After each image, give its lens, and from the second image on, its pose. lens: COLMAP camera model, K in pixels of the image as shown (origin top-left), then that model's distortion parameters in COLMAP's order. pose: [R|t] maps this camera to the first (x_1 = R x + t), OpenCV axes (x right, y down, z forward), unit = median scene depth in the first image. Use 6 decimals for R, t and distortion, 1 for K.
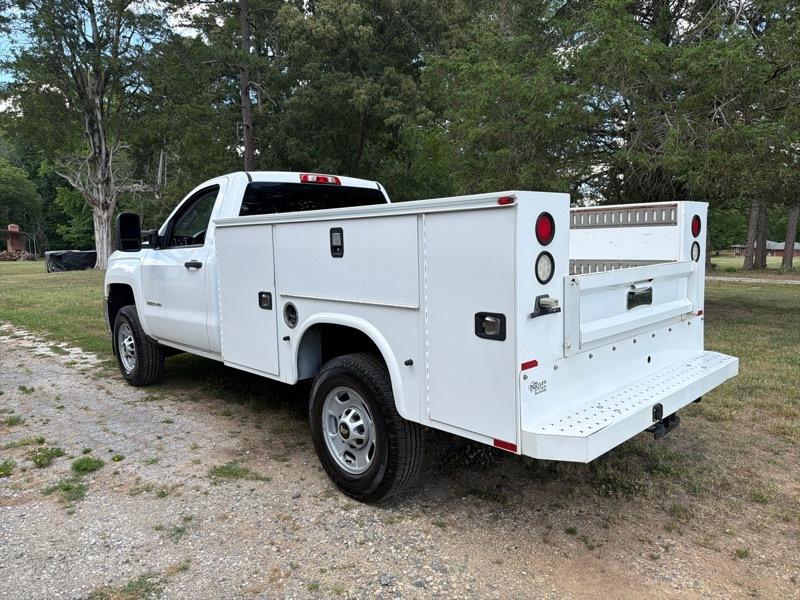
lens RADIAL K [[562.8, 0, 403.7], [0, 562.8, 298.6], [0, 0, 1]] dist [0.051825, -0.073781]
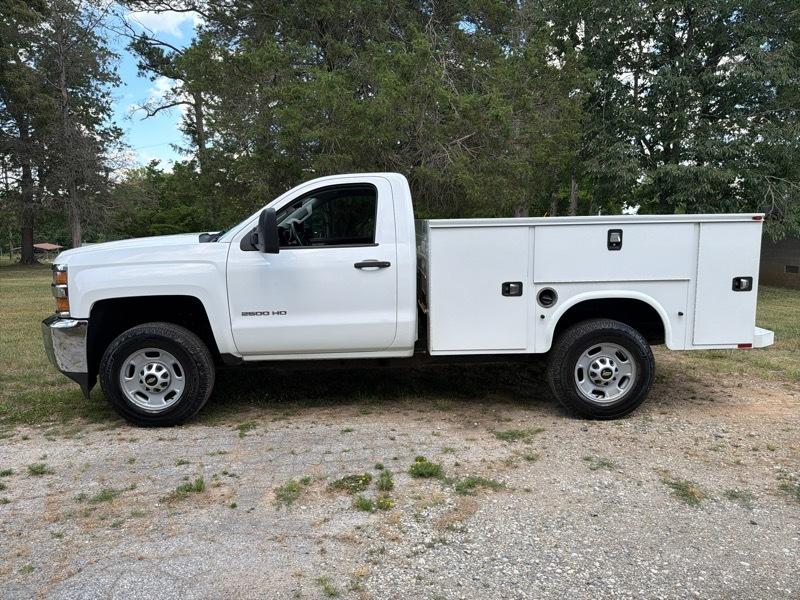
lens RADIAL K [[562.8, 0, 403.7], [0, 562.8, 298.6], [0, 0, 1]] dist [0.051825, -0.073781]
pose [[0.662488, -0.089192, 0.743744, -1.301580], [0.076382, 0.995754, 0.051378, -0.056301], [-0.745168, 0.022772, 0.666488, 0.374111]]
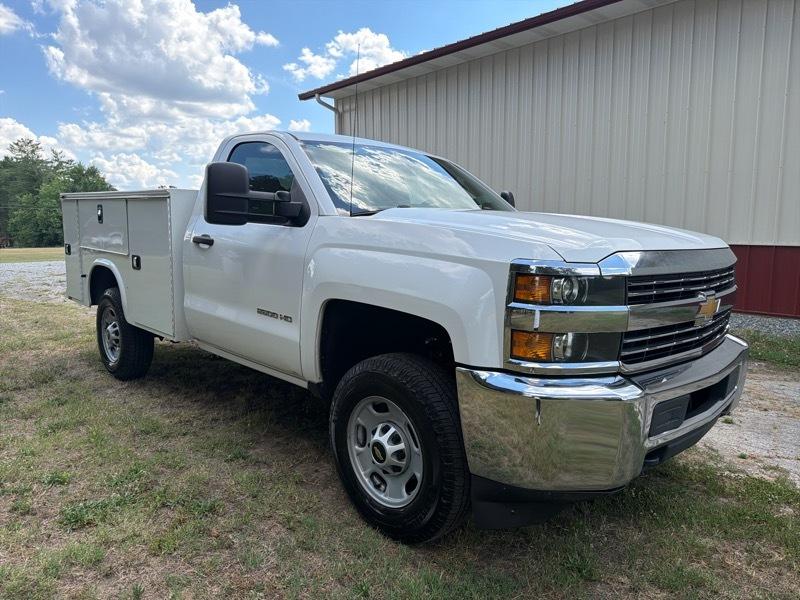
lens RADIAL K [[563.8, 0, 399.1], [0, 563.8, 301.9], [0, 0, 1]] dist [0.037110, -0.051016]
pose [[-0.999934, 0.002023, -0.011280, -0.378689], [-0.000827, 0.968995, 0.247080, -0.266782], [0.011430, 0.247073, -0.968929, 2.597750]]
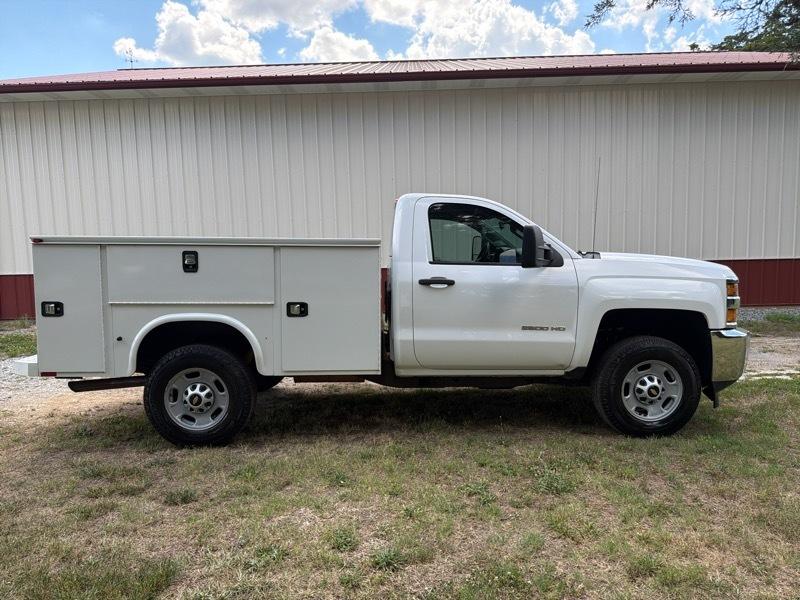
lens RADIAL K [[562.8, 0, 403.7], [0, 562.8, 298.6], [0, 0, 1]] dist [0.051825, -0.073781]
pose [[-0.667113, 0.083113, -0.740306, 0.896116], [-0.065344, 0.983398, 0.169288, -0.288658], [0.742086, 0.161309, -0.650606, 2.339820]]
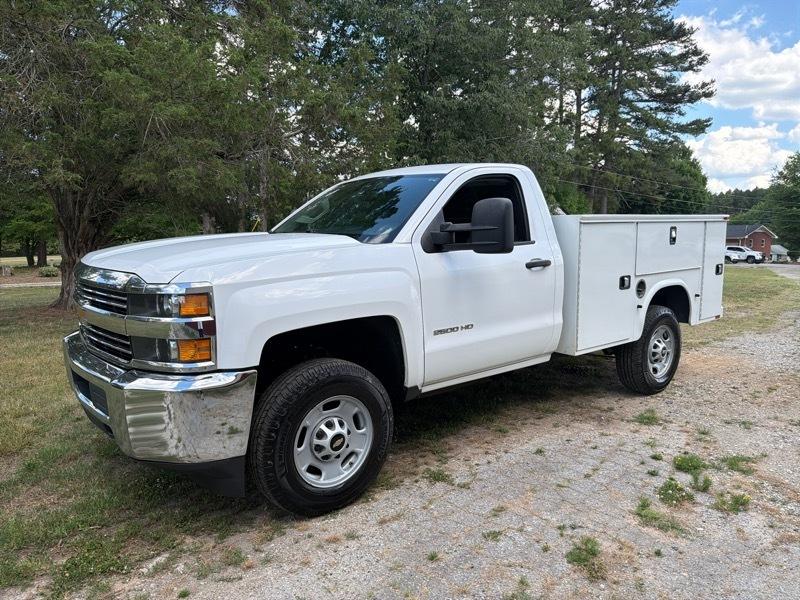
lens RADIAL K [[563.8, 0, 399.1], [0, 563.8, 301.9], [0, 0, 1]] dist [0.037110, -0.051016]
pose [[0.085592, -0.110151, 0.990223, -1.561387], [0.113523, 0.988476, 0.100144, -0.139182], [-0.989842, 0.103841, 0.097110, 1.387402]]
